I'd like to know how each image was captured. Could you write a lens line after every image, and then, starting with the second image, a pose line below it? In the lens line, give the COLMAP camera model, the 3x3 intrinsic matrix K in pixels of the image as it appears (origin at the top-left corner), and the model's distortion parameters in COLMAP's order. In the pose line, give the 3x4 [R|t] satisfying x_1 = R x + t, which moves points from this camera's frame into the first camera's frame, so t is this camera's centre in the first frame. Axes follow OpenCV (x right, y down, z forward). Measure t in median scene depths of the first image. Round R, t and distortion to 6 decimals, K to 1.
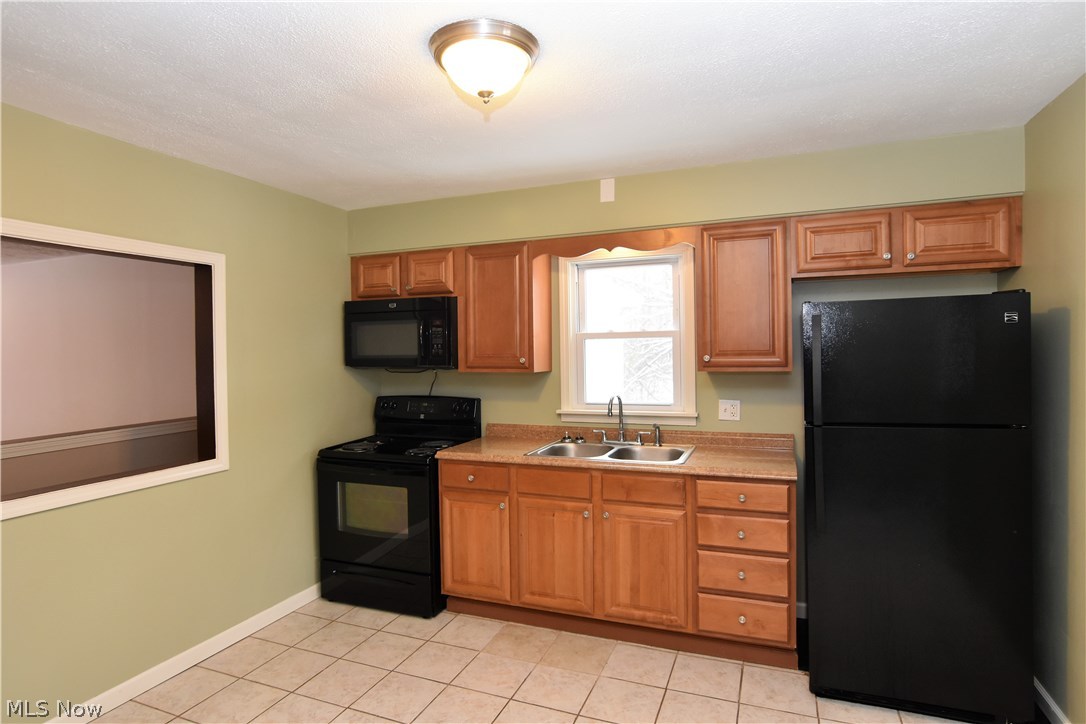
lens RADIAL K [[582.3, 0, 542.7], [0, 582.3, 359.6], [0, 0, 1]] dist [-0.016968, -0.000722]
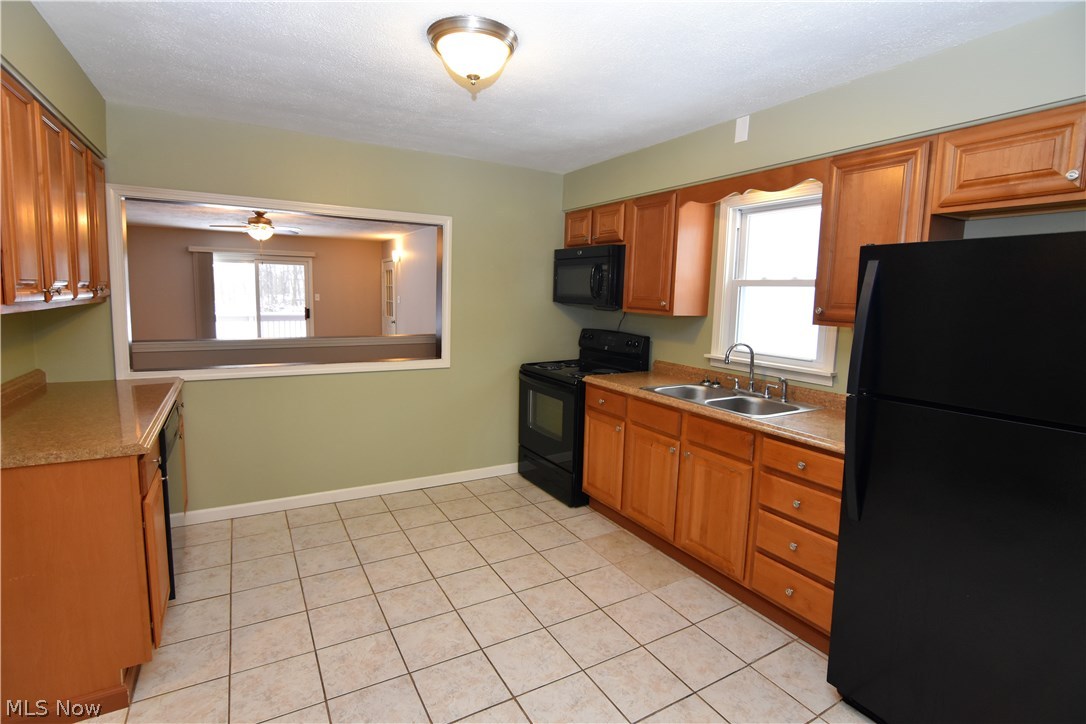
lens RADIAL K [[528.8, 0, 543.4], [0, 528.8, 354.7], [0, 0, 1]] dist [-0.014169, 0.001713]
pose [[0.785978, 0.109385, -0.608501, 0.413891], [-0.049855, 0.992232, 0.113970, -0.005217], [0.616241, -0.059242, 0.785326, 0.093290]]
